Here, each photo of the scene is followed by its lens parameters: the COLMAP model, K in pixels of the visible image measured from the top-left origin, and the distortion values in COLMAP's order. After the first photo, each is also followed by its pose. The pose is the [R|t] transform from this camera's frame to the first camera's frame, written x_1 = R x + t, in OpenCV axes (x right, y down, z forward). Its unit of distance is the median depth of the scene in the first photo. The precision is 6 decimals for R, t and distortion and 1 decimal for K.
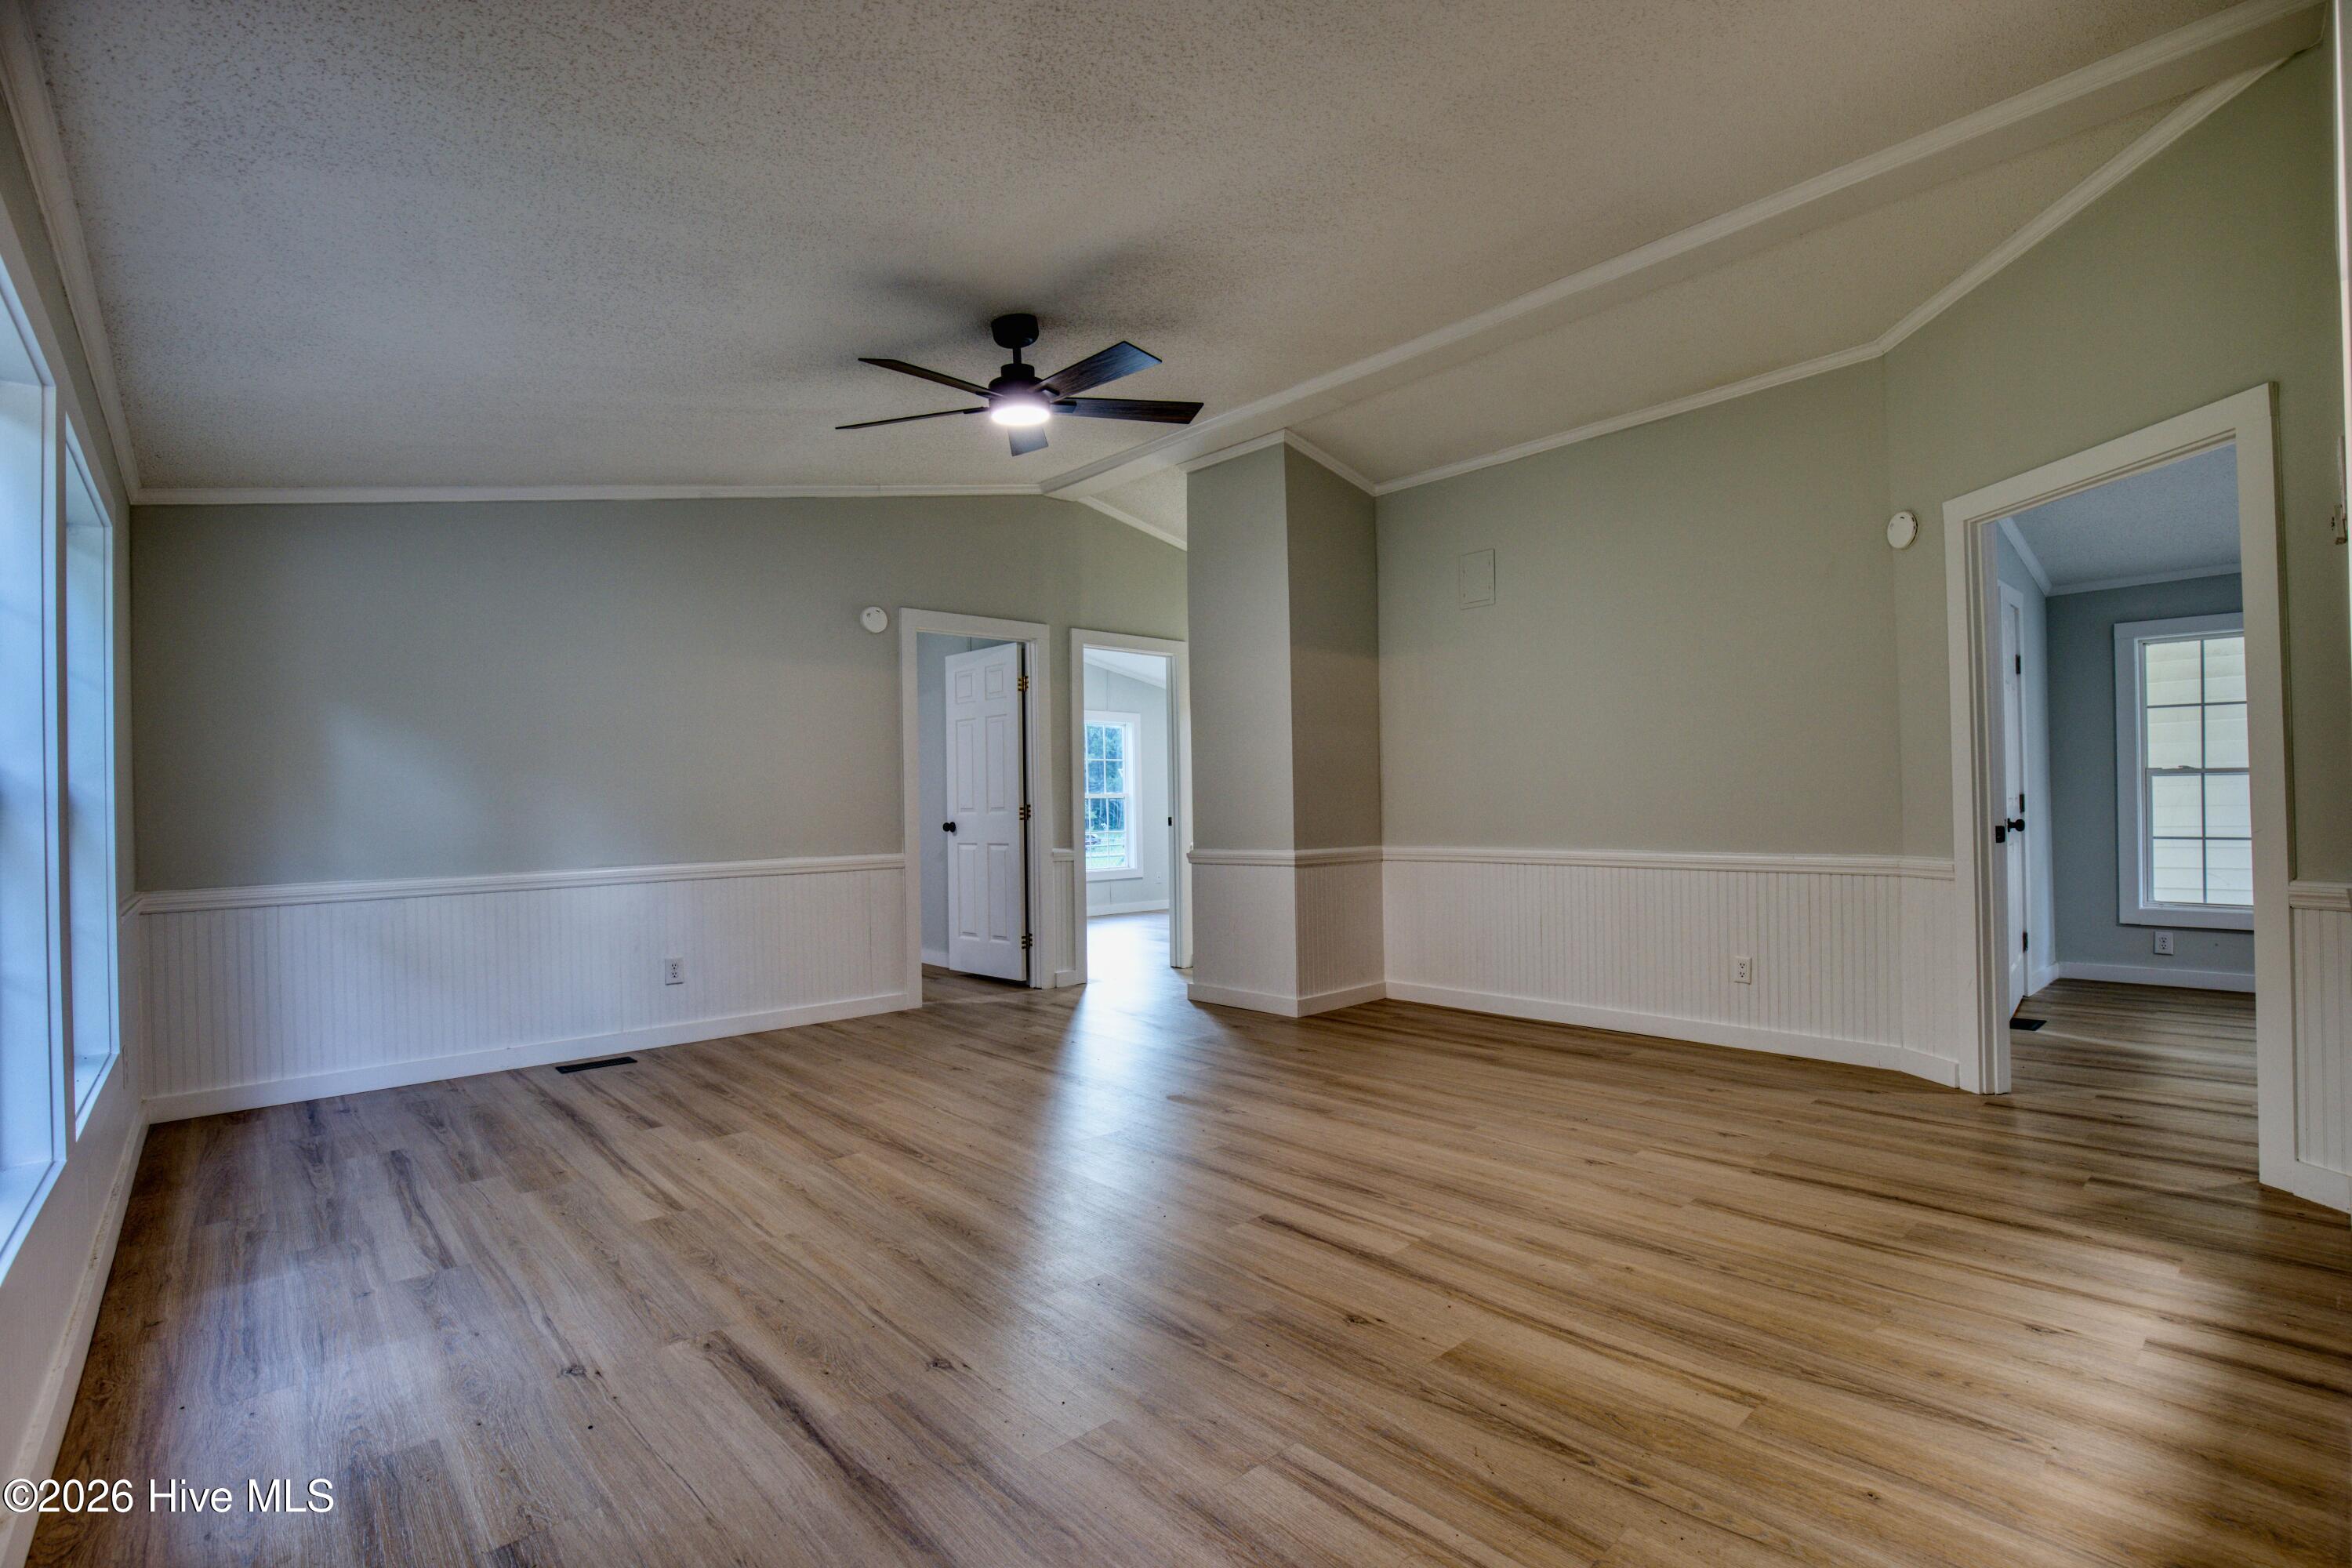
lens RADIAL K [[1077.5, 0, 1187.7], [0, 1077.5, 797.4], [0, 0, 1]] dist [-0.039142, 0.009148]
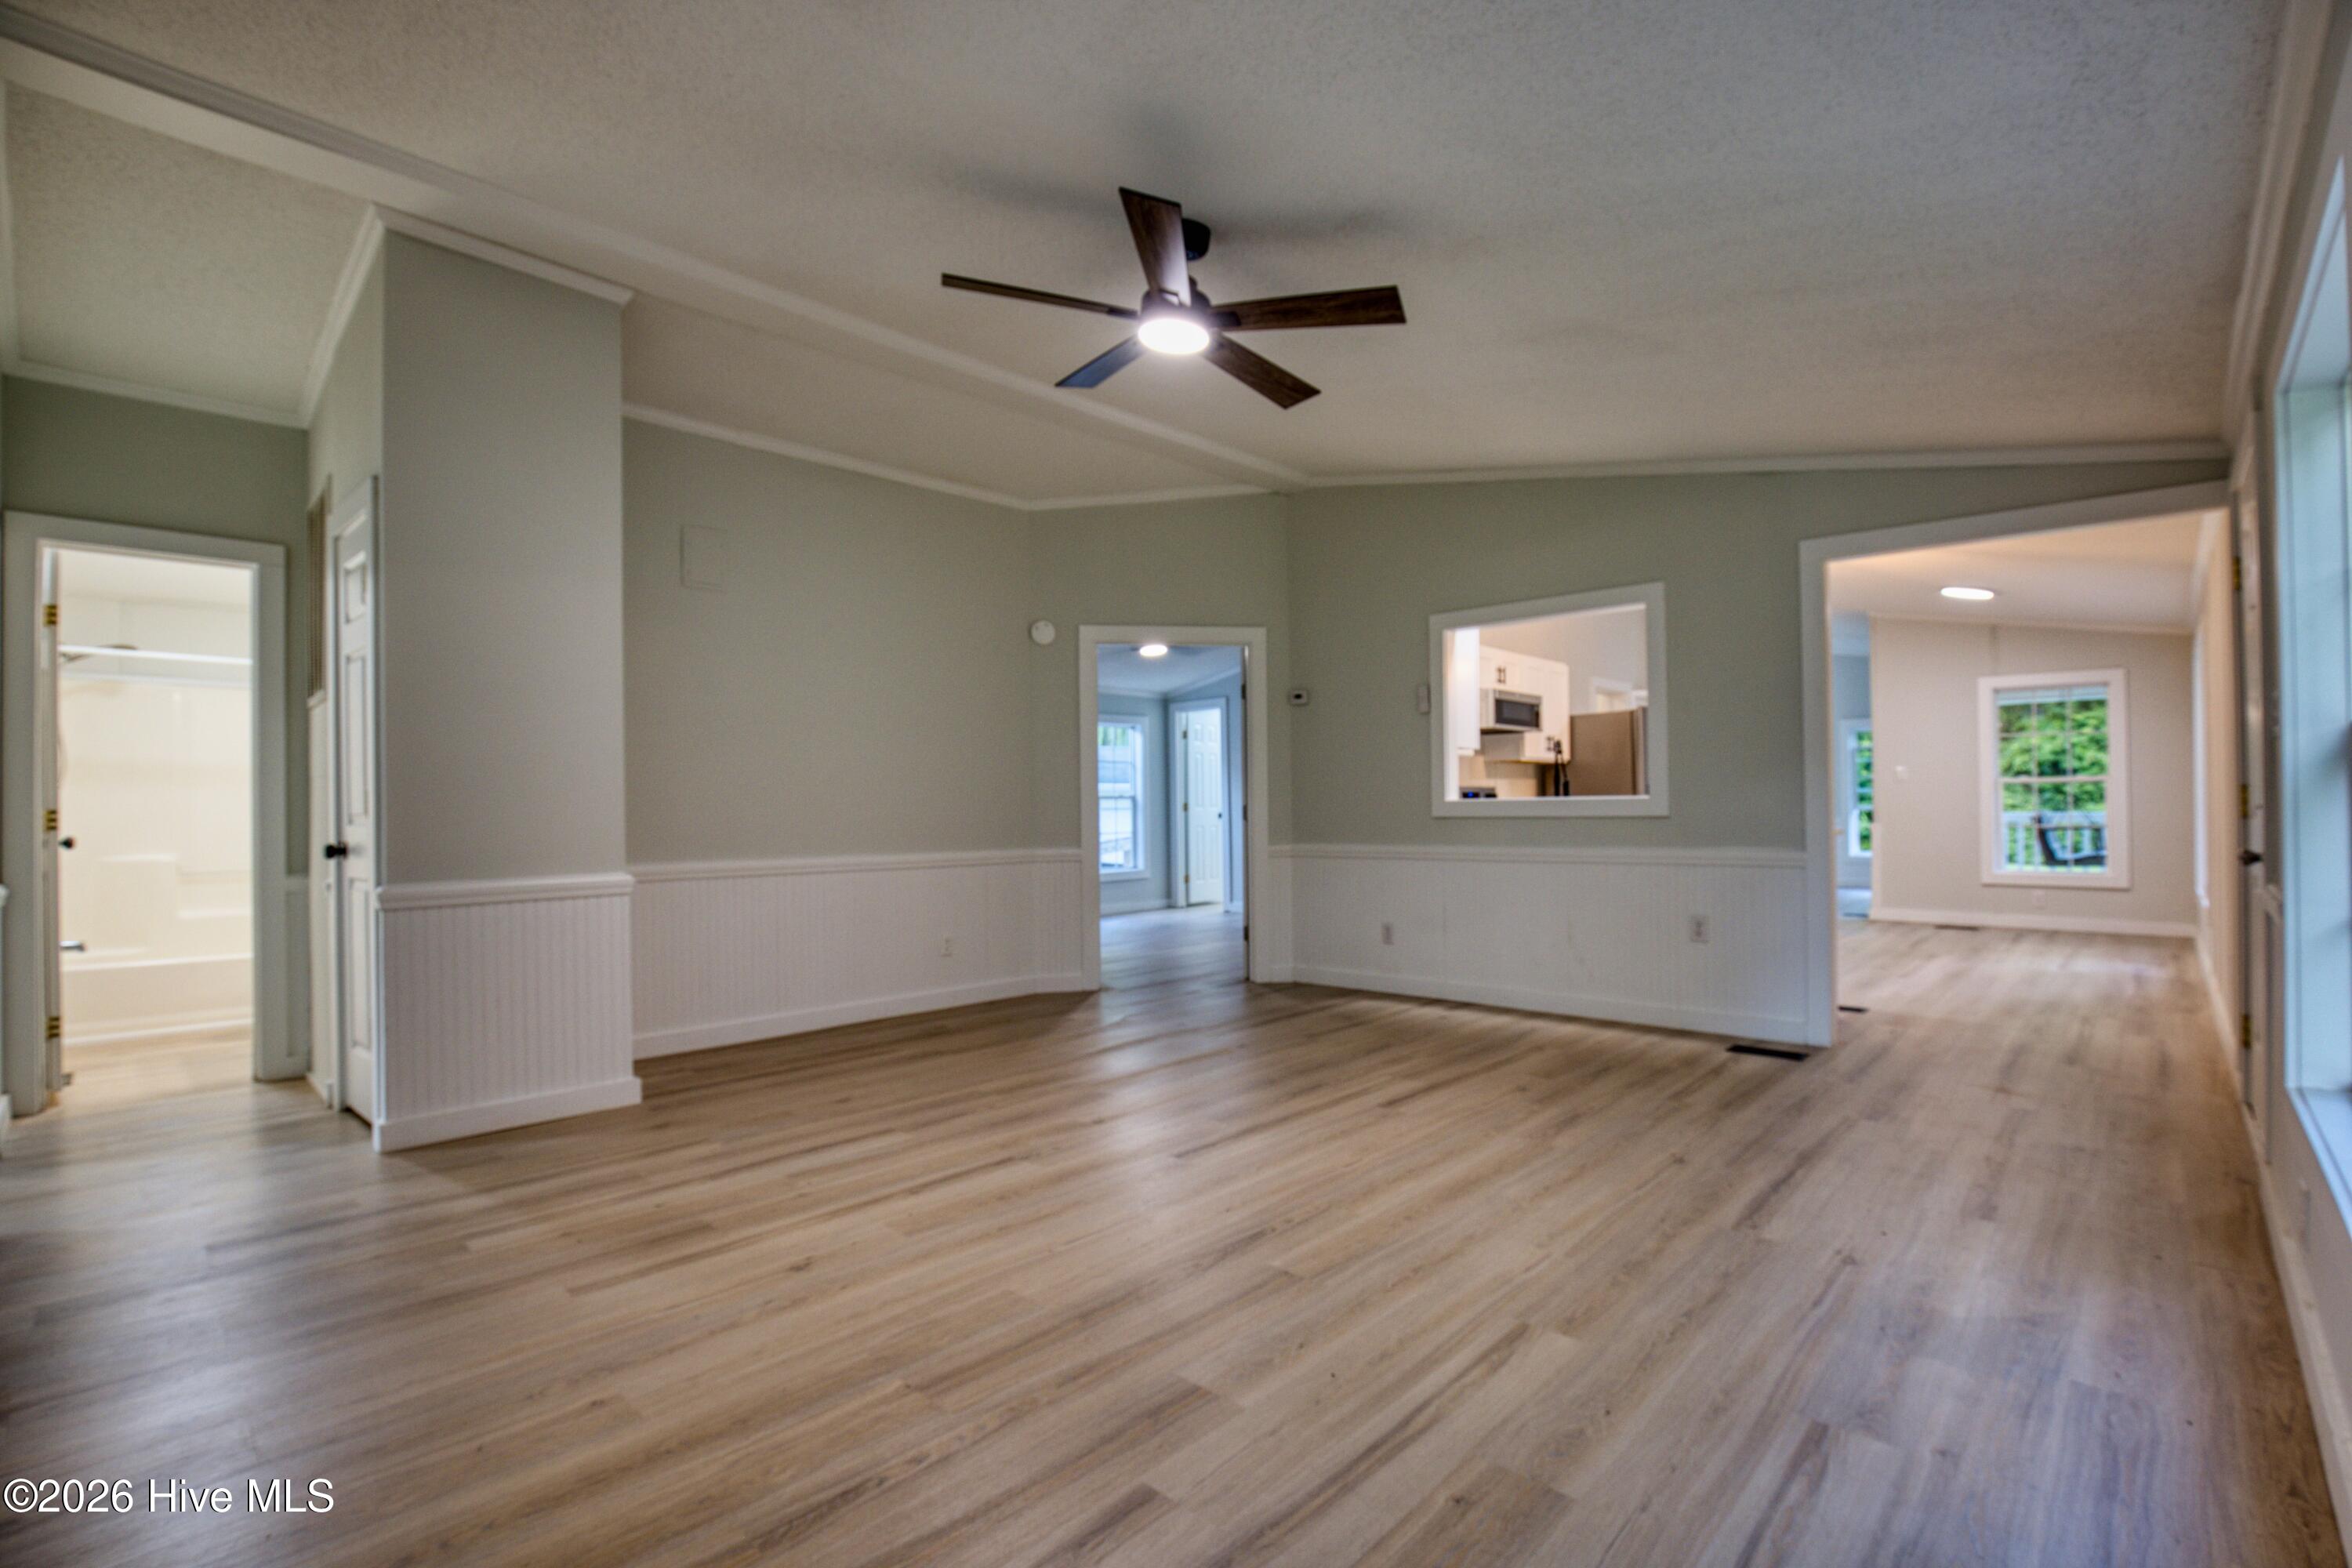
lens RADIAL K [[1065.3, 0, 1186.3], [0, 1065.3, 797.3], [0, 0, 1]] dist [-0.041026, 0.008341]
pose [[-0.077895, 0.030004, 0.996510, -1.264190], [0.003302, 0.999549, -0.029837, 0.042276], [-0.996956, 0.000967, -0.077959, 1.361185]]
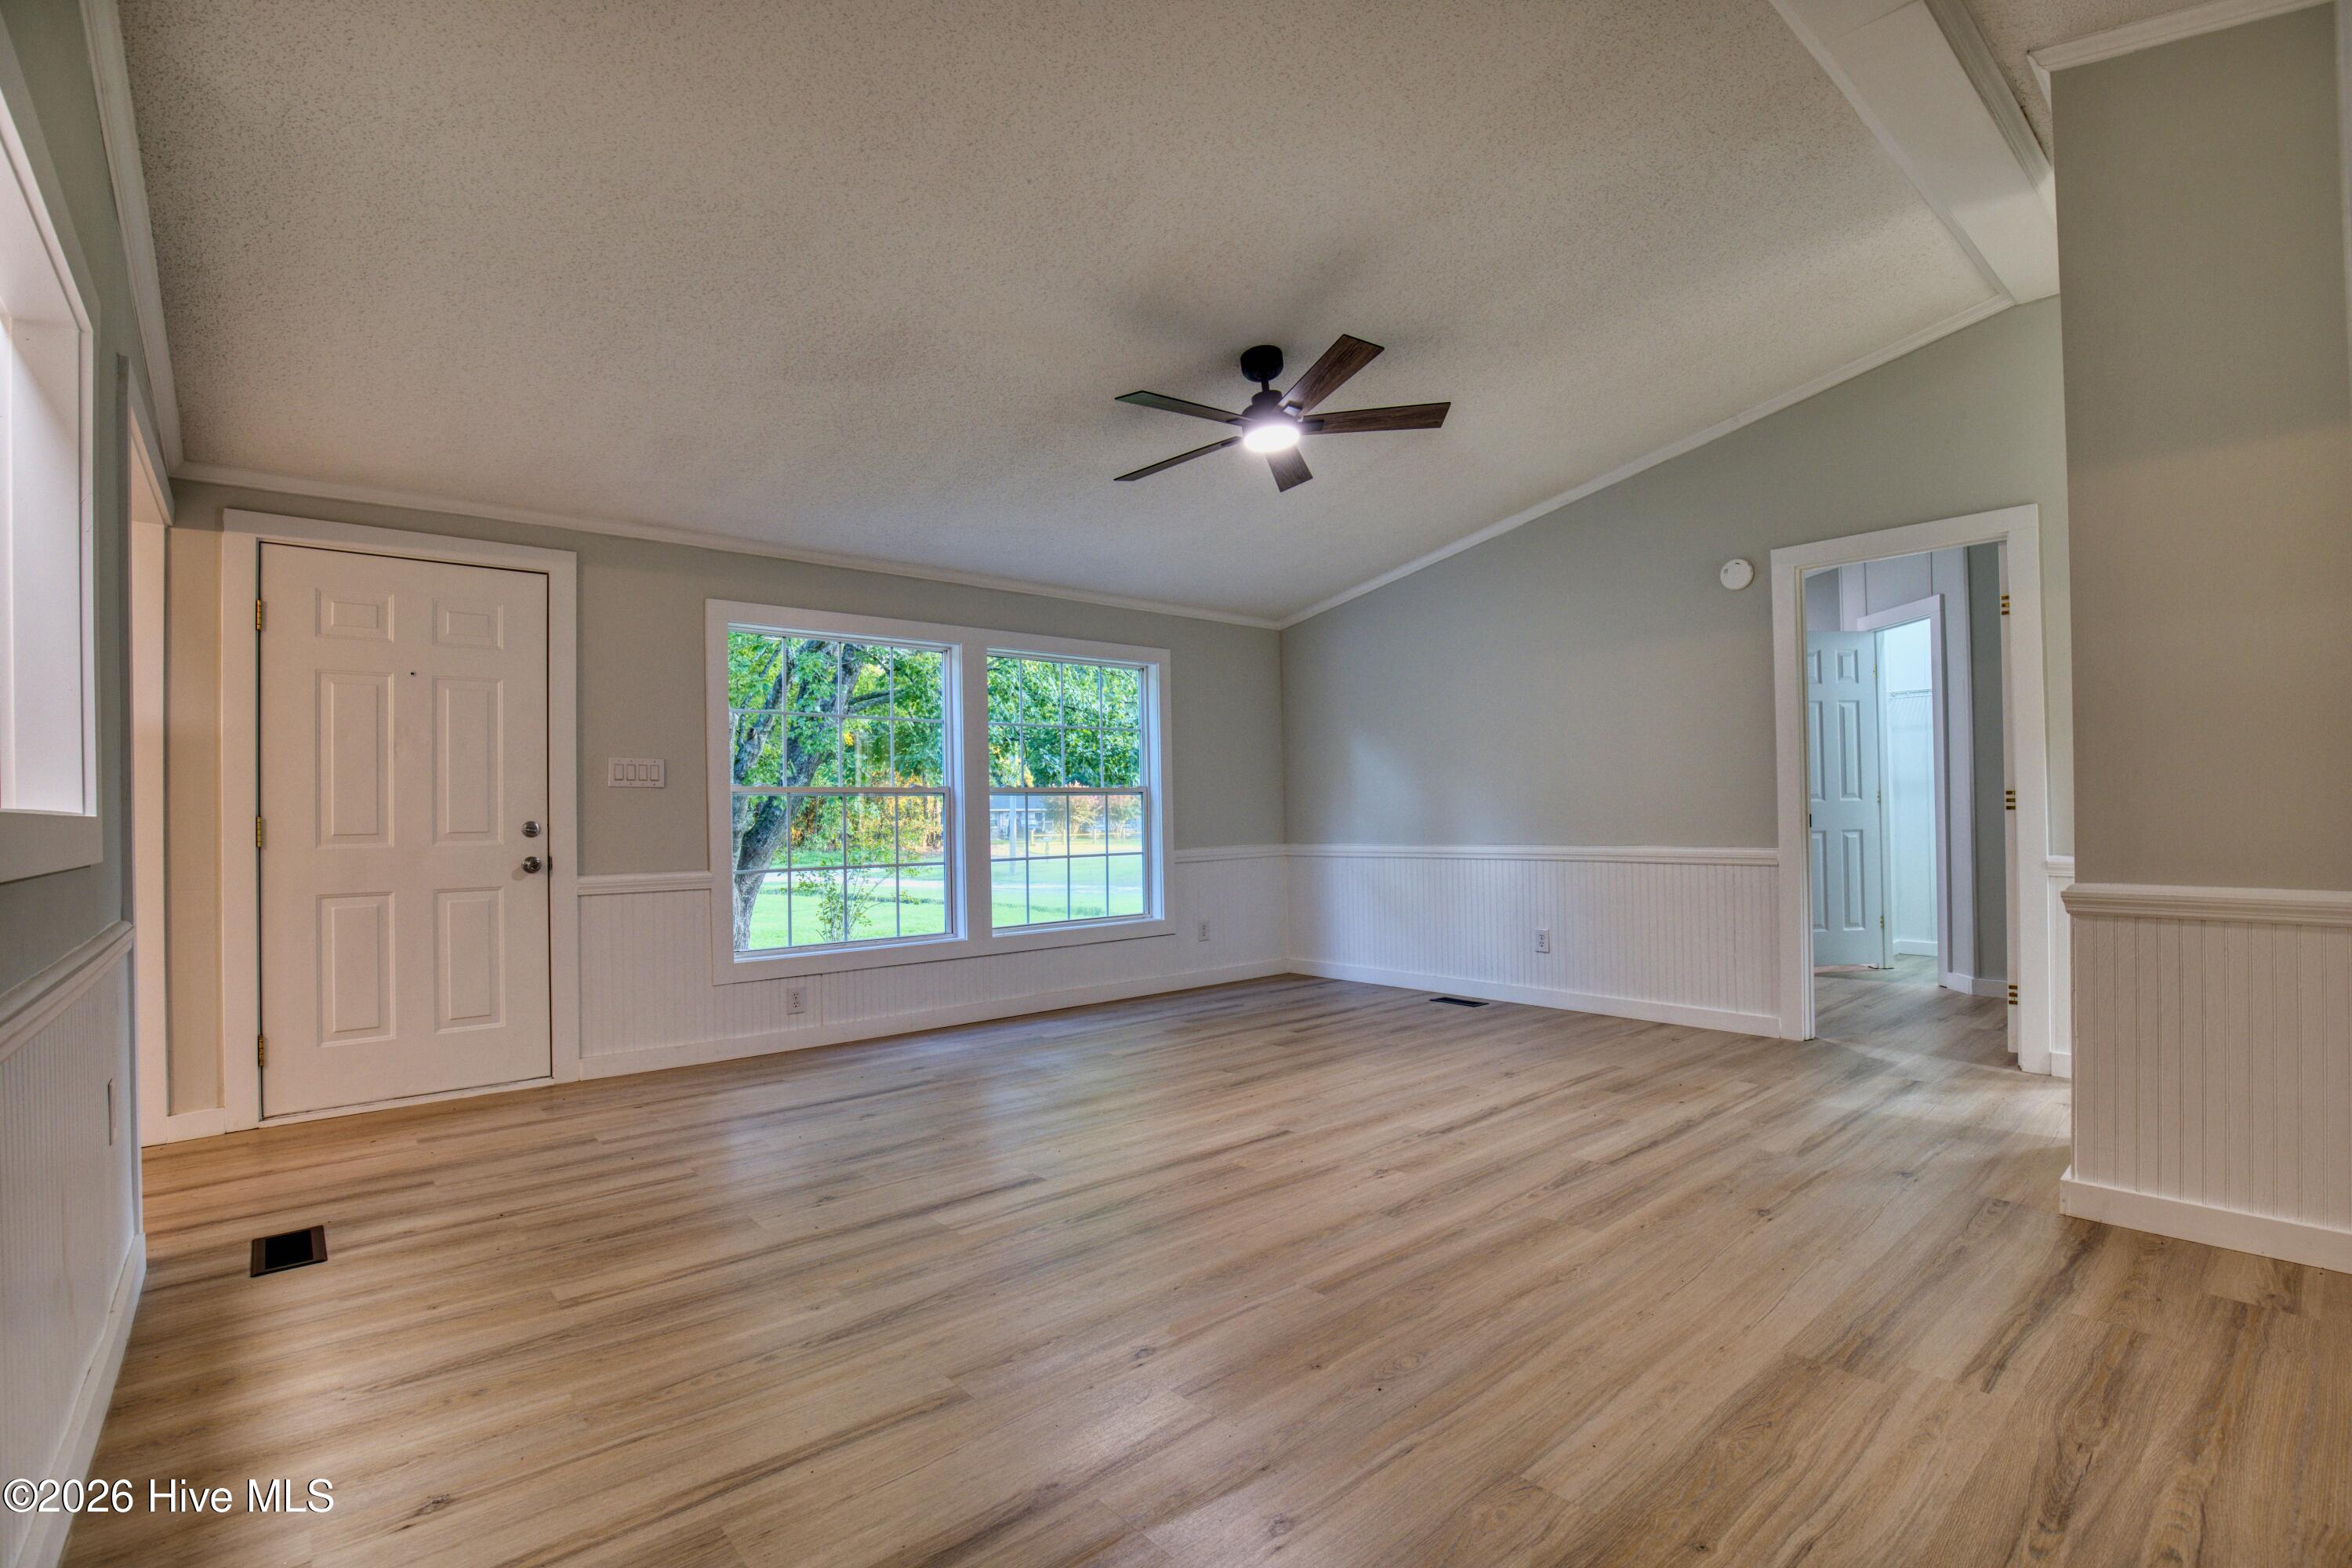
lens RADIAL K [[1077.5, 0, 1187.7], [0, 1077.5, 797.4], [0, 0, 1]] dist [-0.039142, 0.009148]
pose [[-0.019473, 0.006204, -0.999791, 1.189752], [0.026410, 0.999635, 0.005688, -0.006853], [0.999462, -0.026294, -0.019630, 1.197326]]
